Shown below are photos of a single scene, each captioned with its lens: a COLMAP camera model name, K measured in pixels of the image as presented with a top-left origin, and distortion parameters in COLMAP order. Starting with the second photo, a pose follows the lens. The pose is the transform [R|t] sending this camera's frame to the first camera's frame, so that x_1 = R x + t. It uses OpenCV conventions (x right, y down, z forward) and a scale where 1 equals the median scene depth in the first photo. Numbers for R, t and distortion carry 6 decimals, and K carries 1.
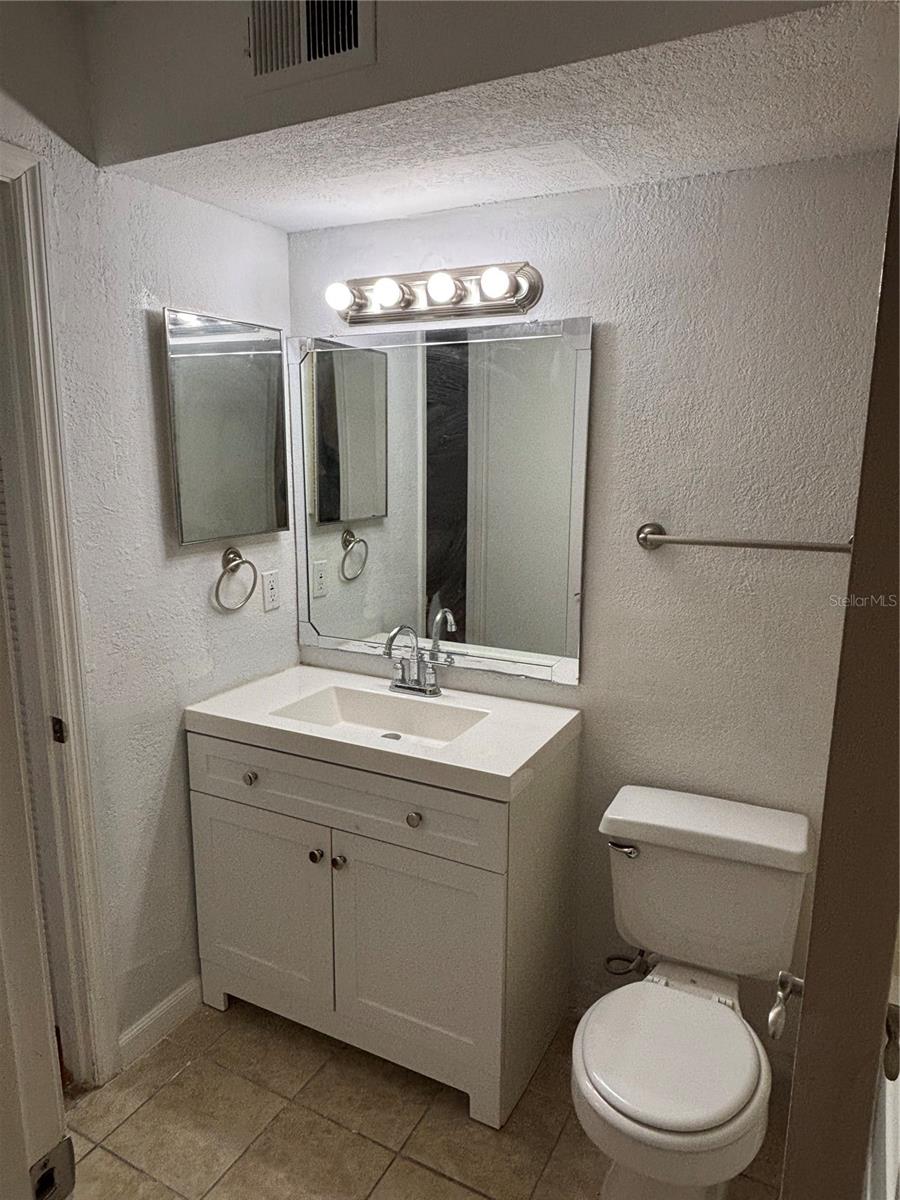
lens RADIAL K [[780.3, 0, 453.6], [0, 780.3, 598.8], [0, 0, 1]] dist [0.009921, 0.000676]
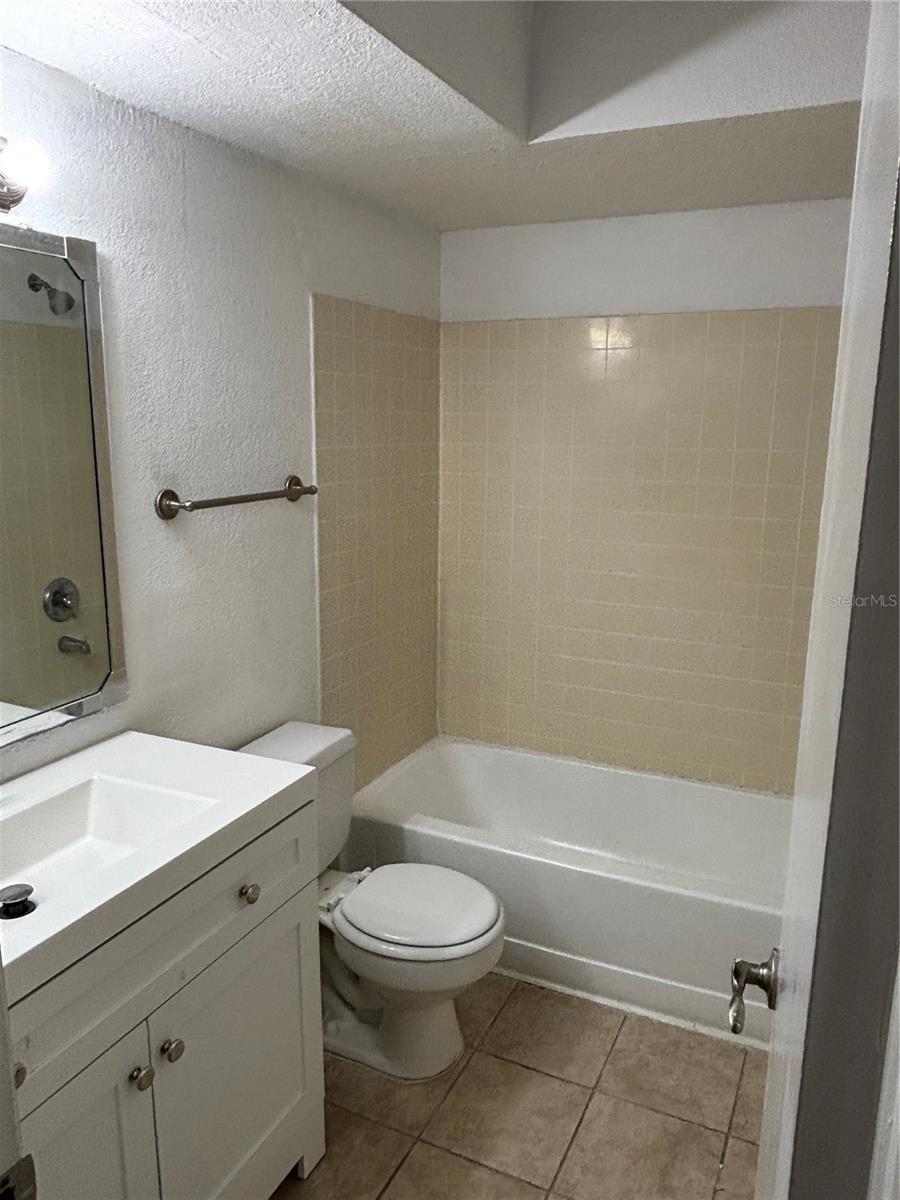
lens RADIAL K [[874.0, 0, 451.1], [0, 874.0, 599.8], [0, 0, 1]] dist [0.005008, -0.016284]
pose [[-0.031567, -0.218655, 0.975291, -0.774421], [0.194393, 0.955802, 0.220578, -0.134426], [-0.980416, 0.196553, 0.012334, 0.690648]]
